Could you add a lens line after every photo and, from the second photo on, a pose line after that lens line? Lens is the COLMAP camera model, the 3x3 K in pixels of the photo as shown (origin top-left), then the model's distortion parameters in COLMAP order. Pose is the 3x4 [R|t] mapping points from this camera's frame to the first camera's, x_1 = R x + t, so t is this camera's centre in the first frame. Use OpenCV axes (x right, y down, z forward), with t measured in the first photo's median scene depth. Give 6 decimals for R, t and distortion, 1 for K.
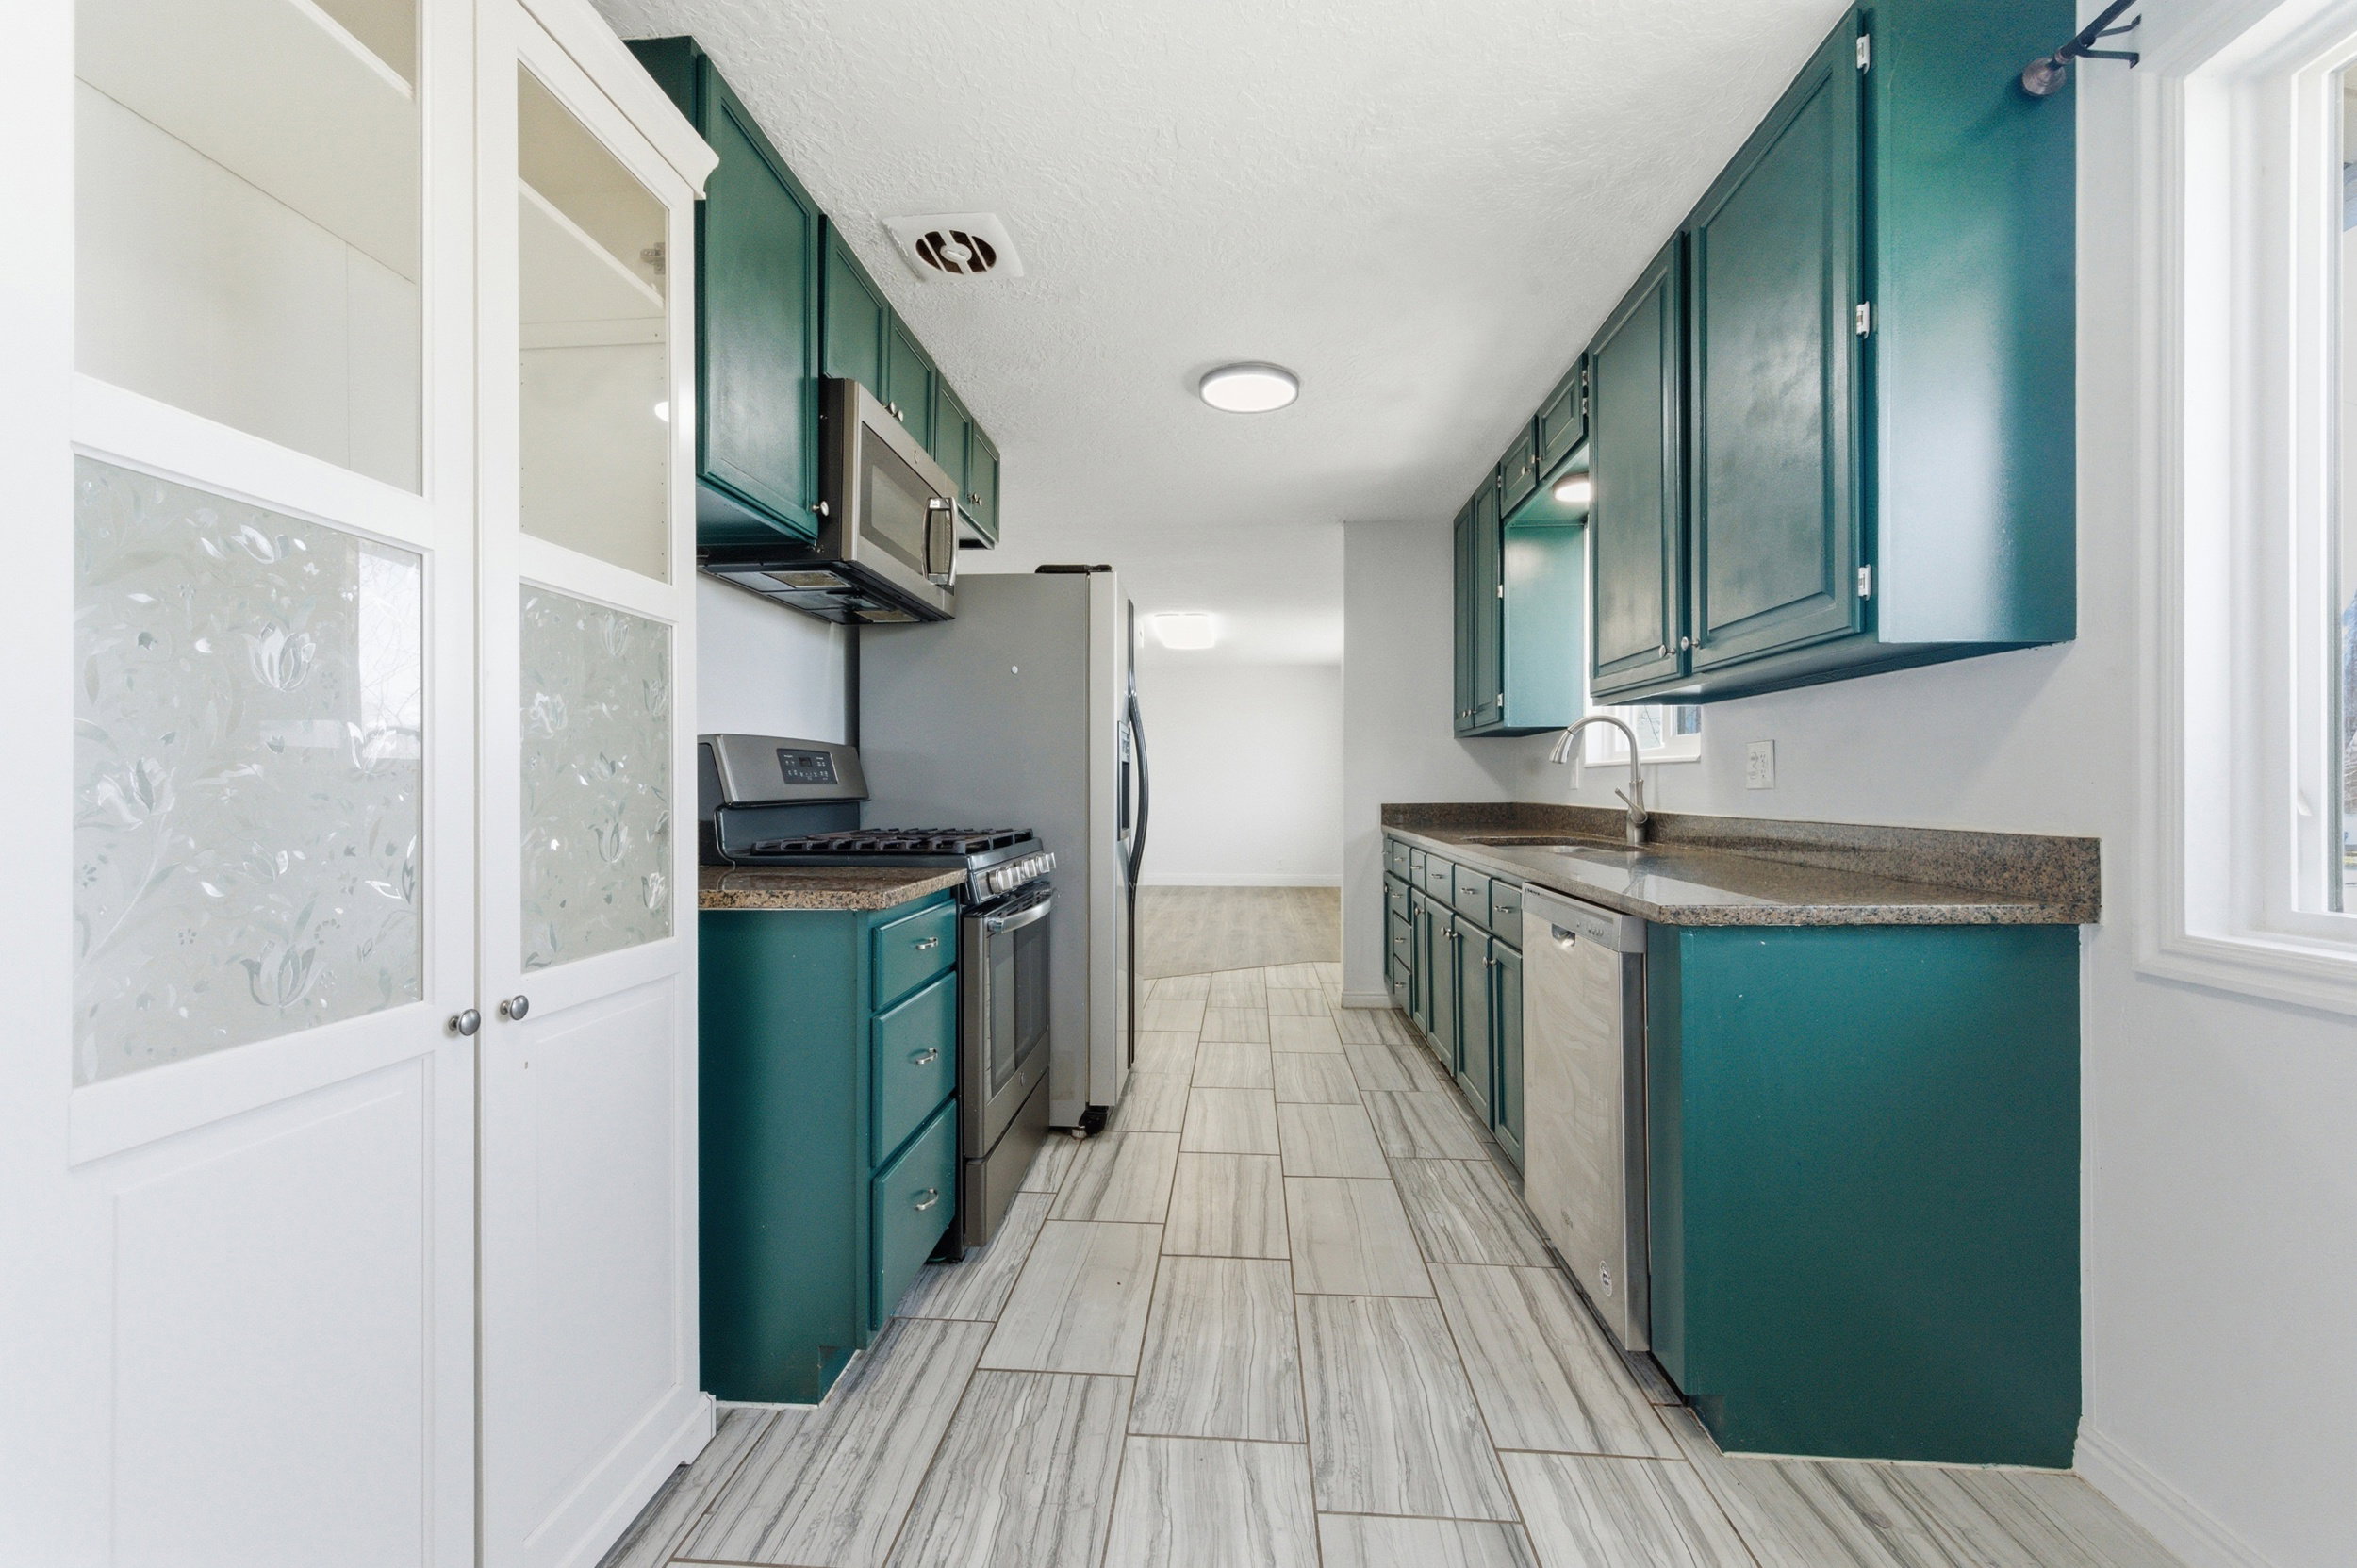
lens RADIAL K [[939.4, 0, 1182.9], [0, 939.4, 806.7], [0, 0, 1]] dist [0.003131, -0.000222]
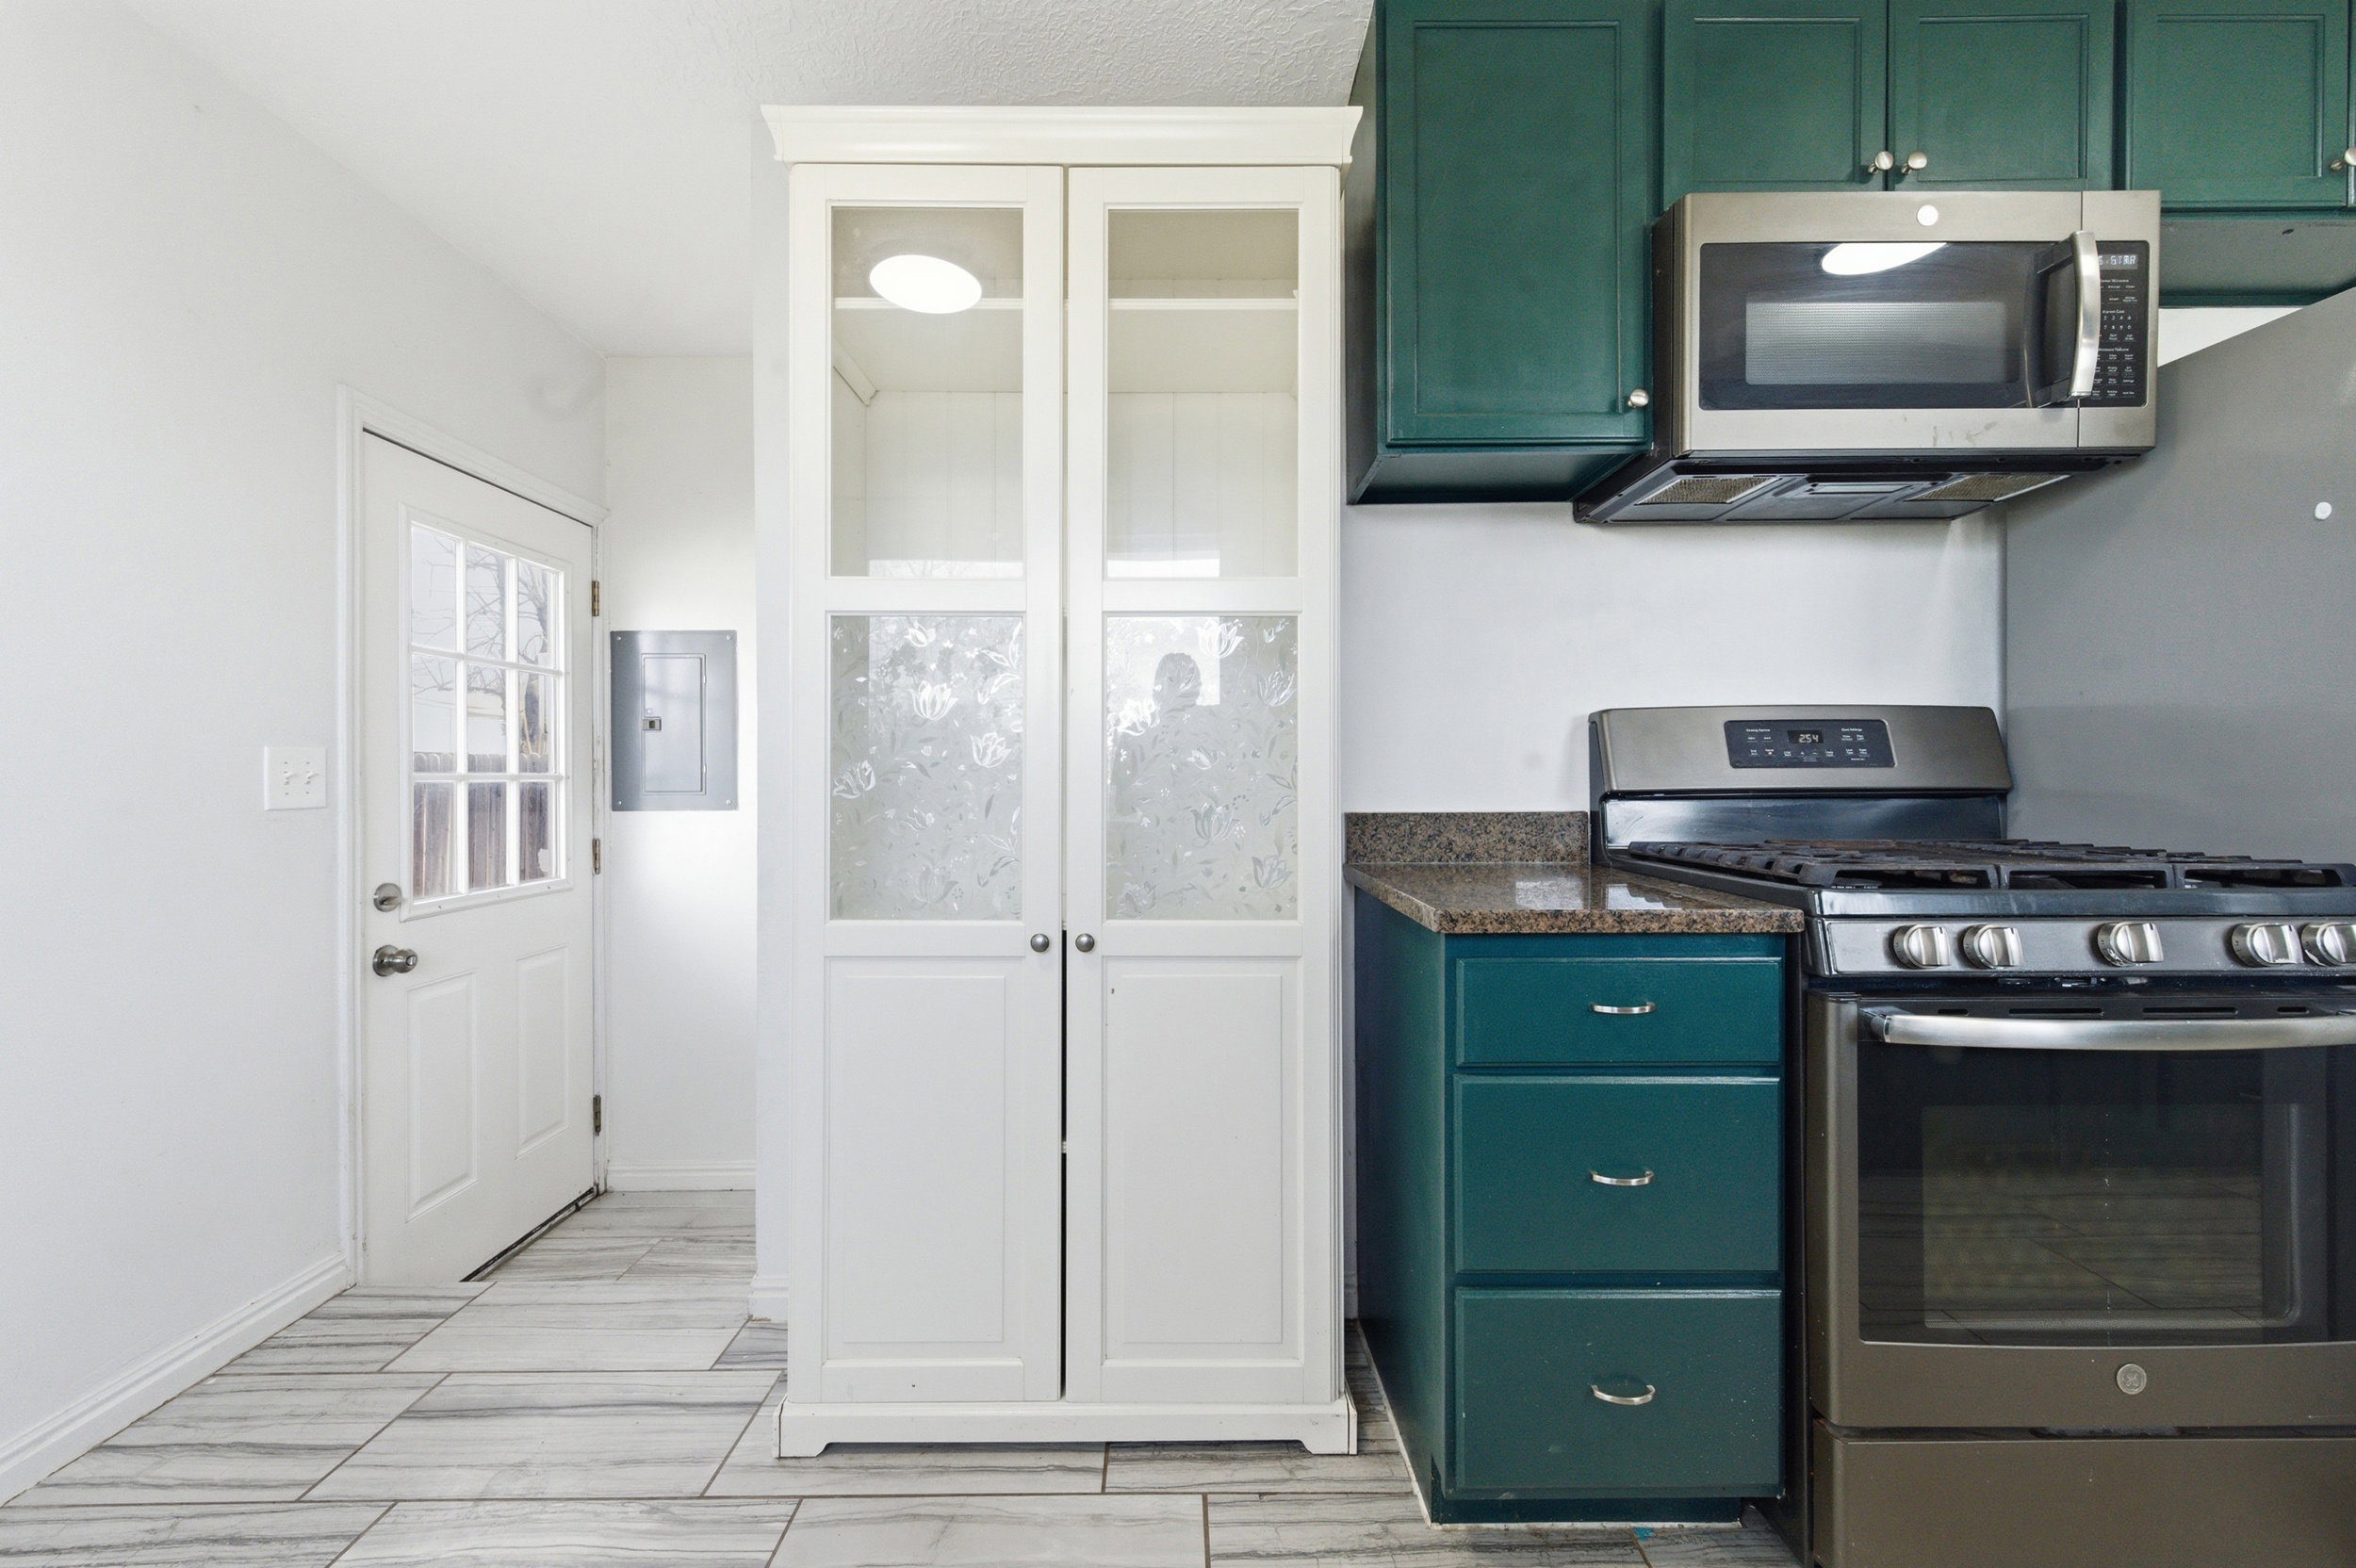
lens RADIAL K [[910.0, 0, 1172.6], [0, 910.0, 789.7], [0, 0, 1]] dist [0.001109, -0.000006]
pose [[0.069049, 0.013576, -0.997521, 0.396913], [-0.016254, 0.999790, 0.012482, -0.012550], [0.997481, 0.015352, 0.069255, 0.732737]]
